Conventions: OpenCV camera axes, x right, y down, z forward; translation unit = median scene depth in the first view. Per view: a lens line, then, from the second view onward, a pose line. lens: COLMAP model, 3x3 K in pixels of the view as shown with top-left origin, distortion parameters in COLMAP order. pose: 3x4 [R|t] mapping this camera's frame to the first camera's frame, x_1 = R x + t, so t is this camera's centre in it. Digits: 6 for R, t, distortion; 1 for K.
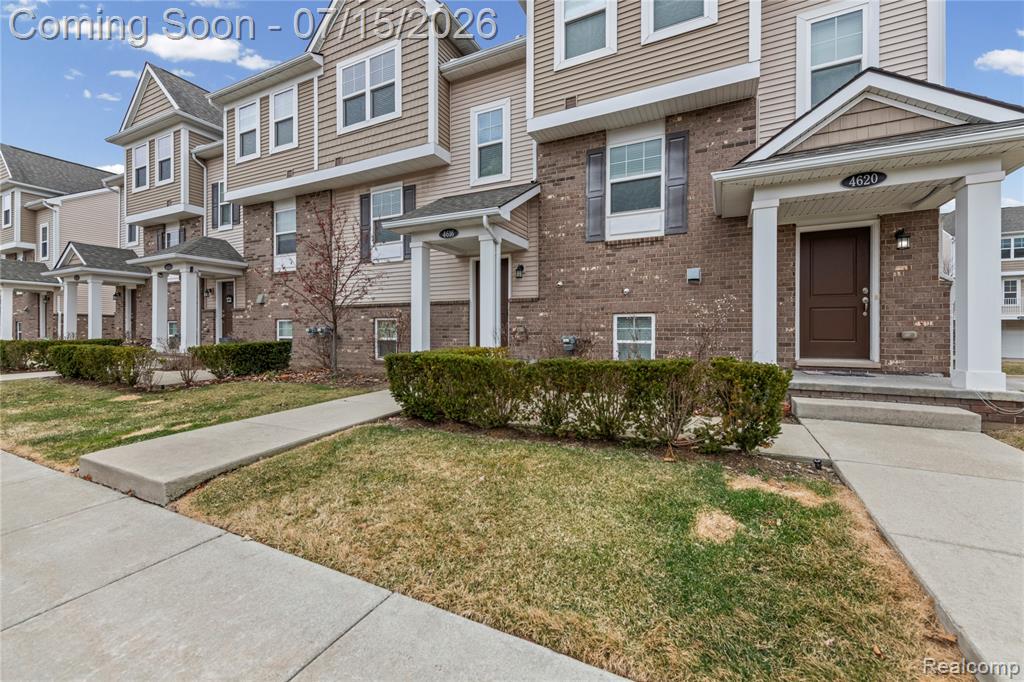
lens RADIAL K [[402.4, 0, 519.0], [0, 402.4, 324.1], [0, 0, 1]] dist [0.009085, -0.000529]
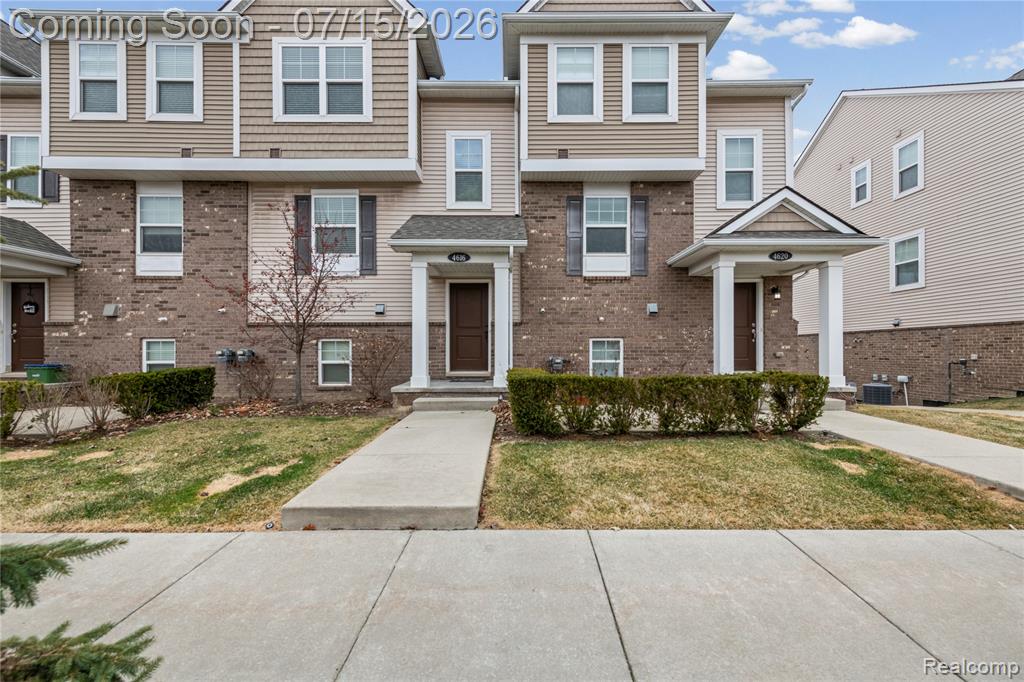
lens RADIAL K [[411.5, 0, 512.0], [0, 411.5, 341.0], [0, 0, 1]] dist [0.009879, -0.000173]
pose [[0.900566, 0.006657, 0.434668, -0.480201], [-0.004171, 0.999969, -0.006674, -0.007374], [-0.434699, 0.004198, 0.900566, 0.008124]]
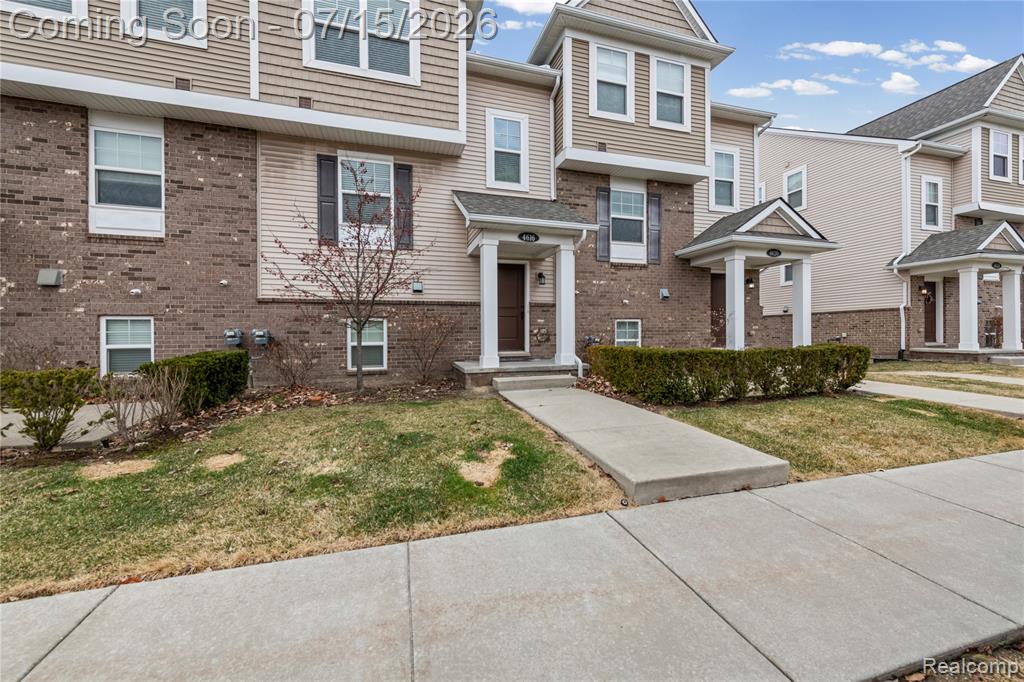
lens RADIAL K [[400.8, 0, 511.8], [0, 400.8, 327.7], [0, 0, 1]] dist [0.009372, -0.000188]
pose [[0.733985, 0.004641, 0.679150, -0.853824], [-0.003511, 0.999989, -0.003039, 0.007482], [-0.679156, -0.000154, 0.733994, 0.269565]]
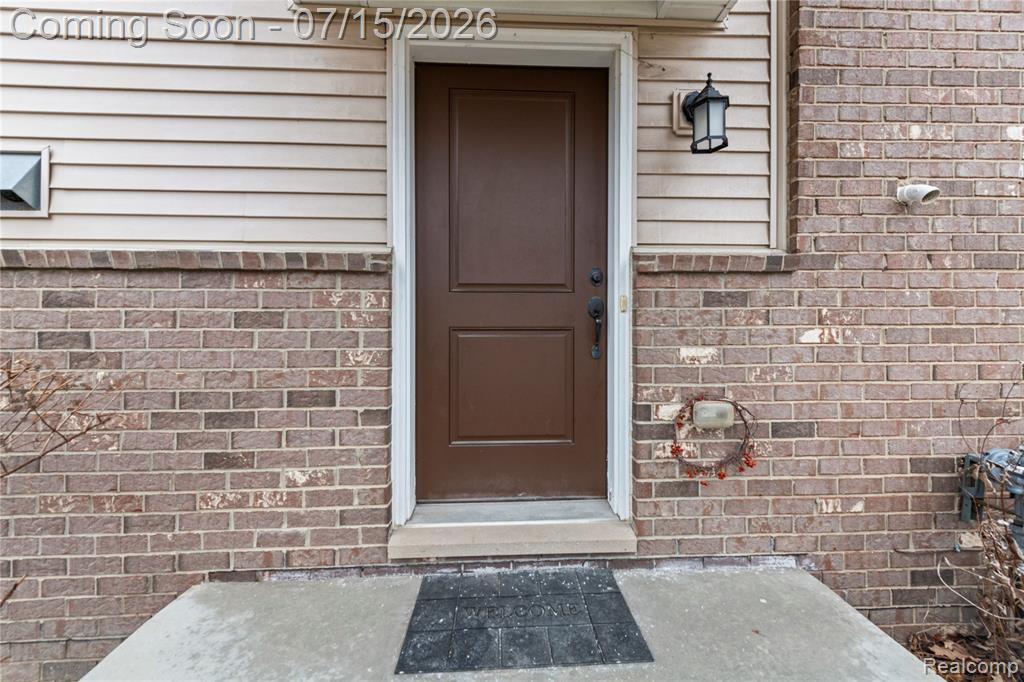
lens RADIAL K [[402.4, 0, 519.0], [0, 402.4, 324.1], [0, 0, 1]] dist [0.009085, -0.000529]
pose [[0.880565, 0.007122, 0.473872, -0.182239], [-0.003205, 0.999954, -0.009071, -0.029867], [-0.473914, 0.006469, 0.880547, 0.927168]]
